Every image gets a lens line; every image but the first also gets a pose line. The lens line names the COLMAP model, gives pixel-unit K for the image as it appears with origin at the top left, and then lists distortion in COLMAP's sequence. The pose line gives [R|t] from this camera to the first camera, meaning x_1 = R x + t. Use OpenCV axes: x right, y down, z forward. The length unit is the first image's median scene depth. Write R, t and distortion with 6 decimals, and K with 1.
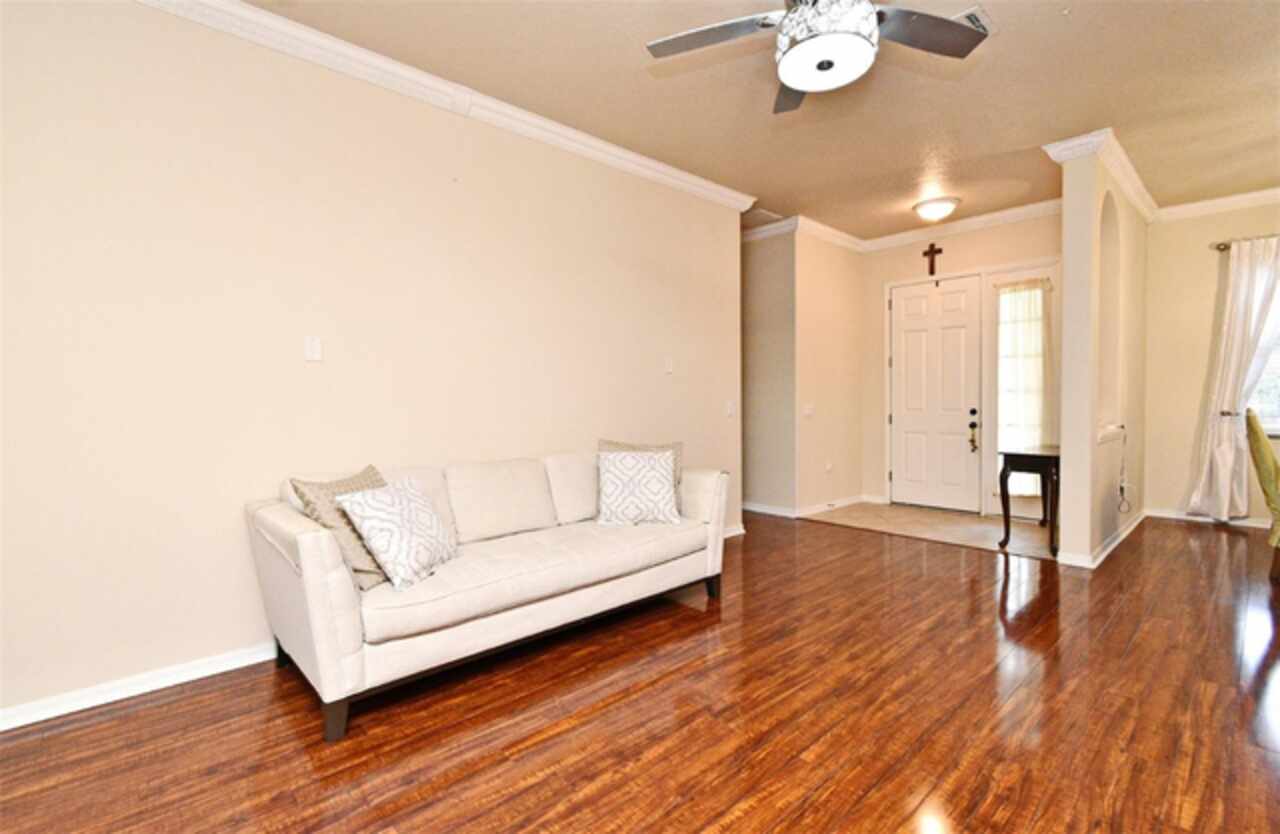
lens RADIAL K [[570.2, 0, 634.3], [0, 570.2, 414.1], [0, 0, 1]] dist [0.000773, 0.000096]
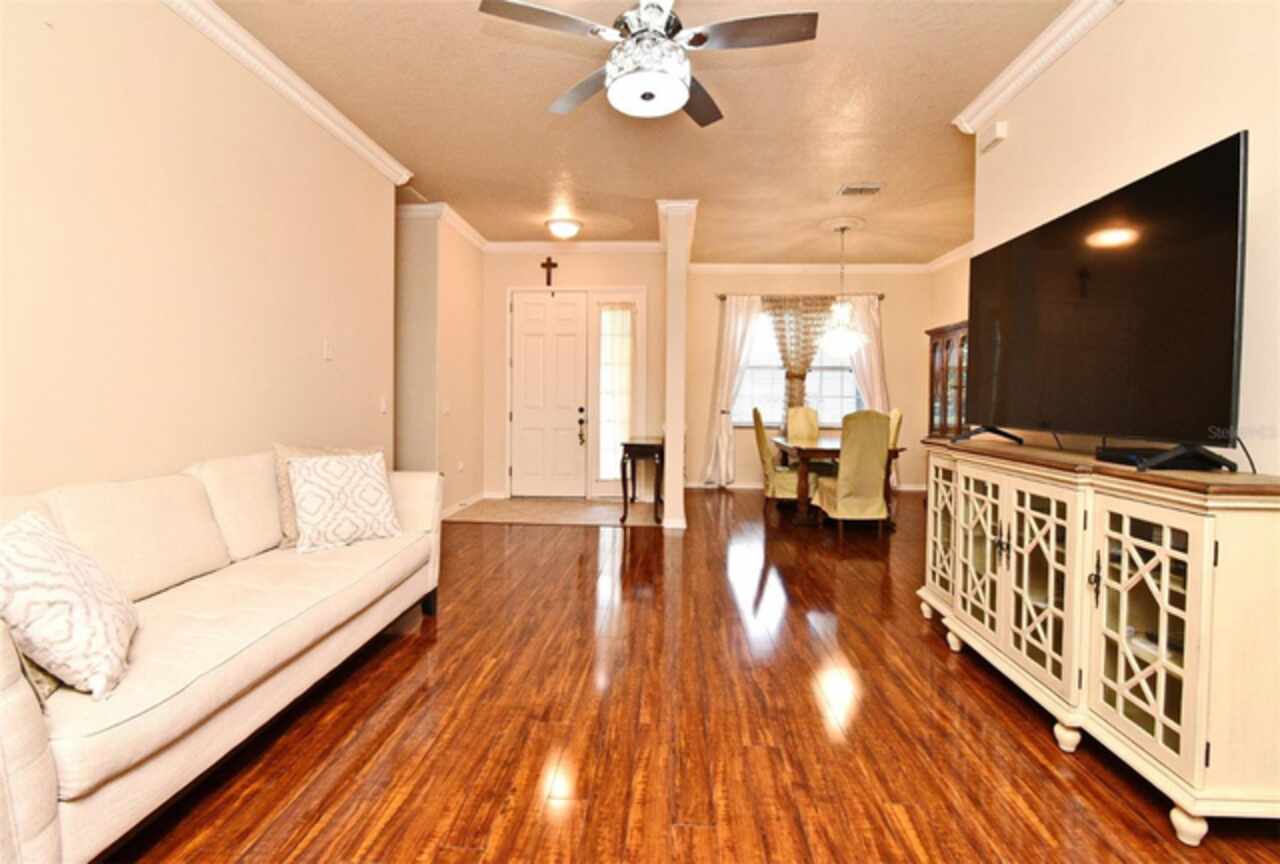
lens RADIAL K [[597.2, 0, 636.6], [0, 597.2, 408.2], [0, 0, 1]] dist [0.000019, -0.007191]
pose [[0.713703, 0.007113, 0.700412, -0.292203], [0.000105, 0.999947, -0.010261, 0.008021], [-0.700448, 0.007397, 0.713665, 0.107249]]
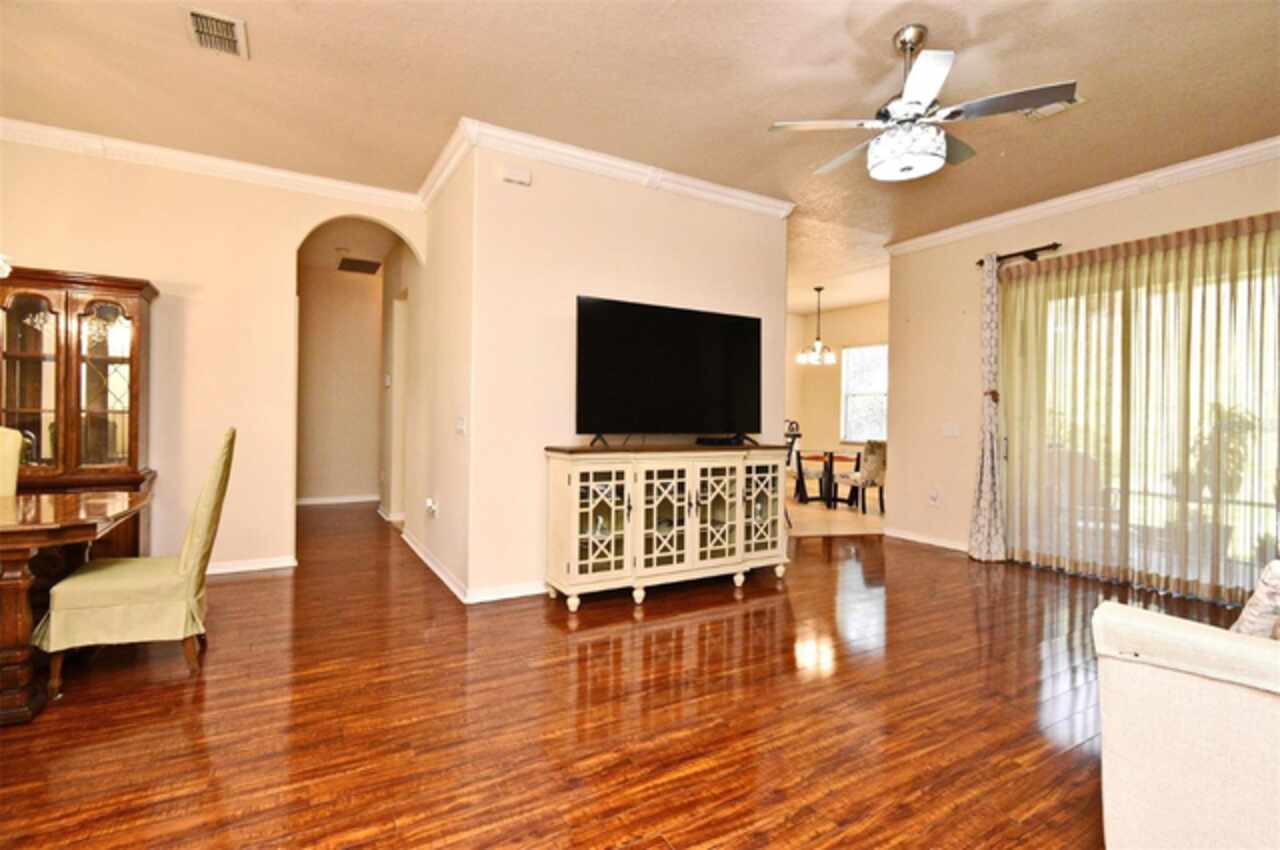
lens RADIAL K [[616.7, 0, 622.6], [0, 616.7, 403.2], [0, 0, 1]] dist [0.000068, -0.000051]
pose [[-0.976106, -0.007608, 0.217163, 0.394402], [-0.004415, 0.999875, 0.015183, -0.051623], [-0.217252, 0.013862, -0.976017, 1.520147]]
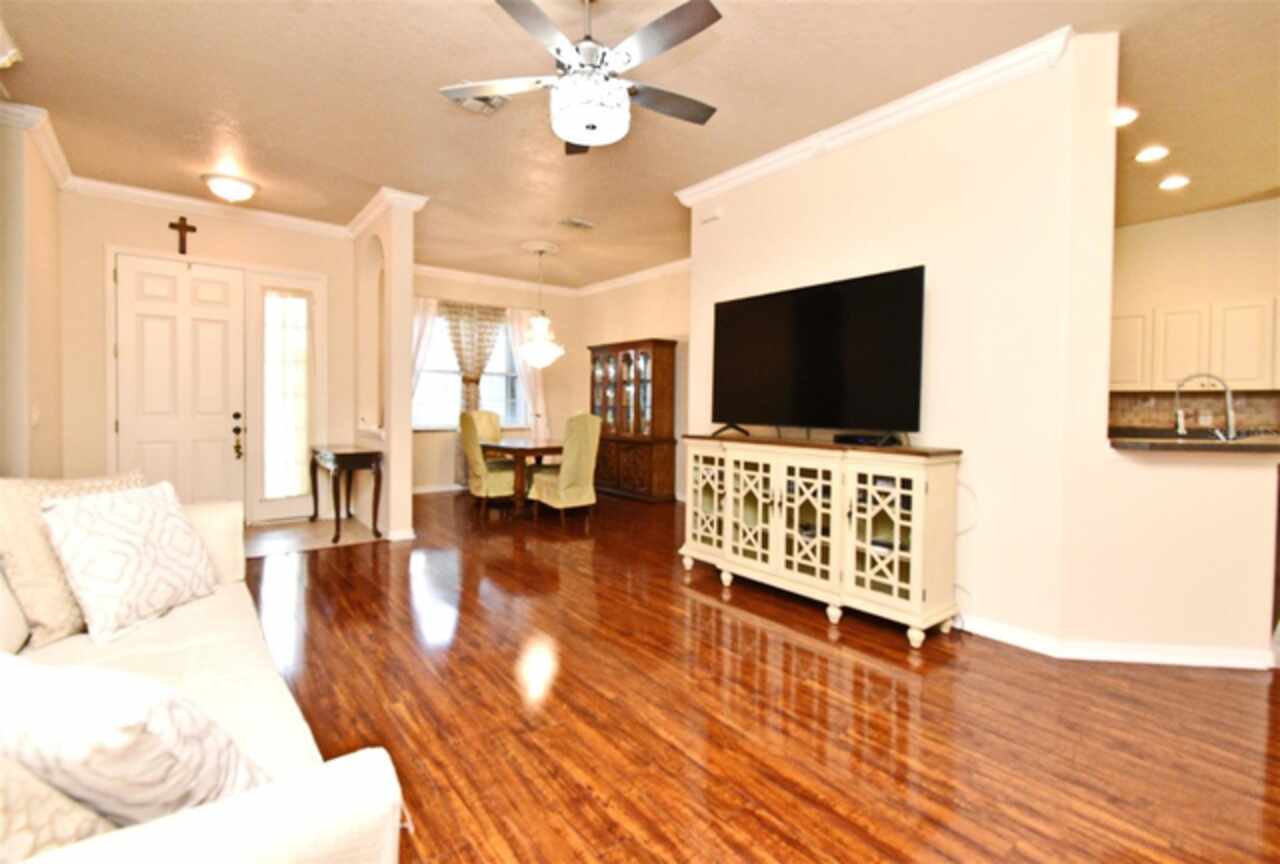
lens RADIAL K [[574.6, 0, 647.5], [0, 574.6, 418.1], [0, 0, 1]] dist [-0.000212, -0.000447]
pose [[0.059404, -0.010320, 0.998181, -0.515794], [0.012668, 0.999874, 0.009584, -0.001153], [-0.998154, 0.012076, 0.059528, 0.476446]]
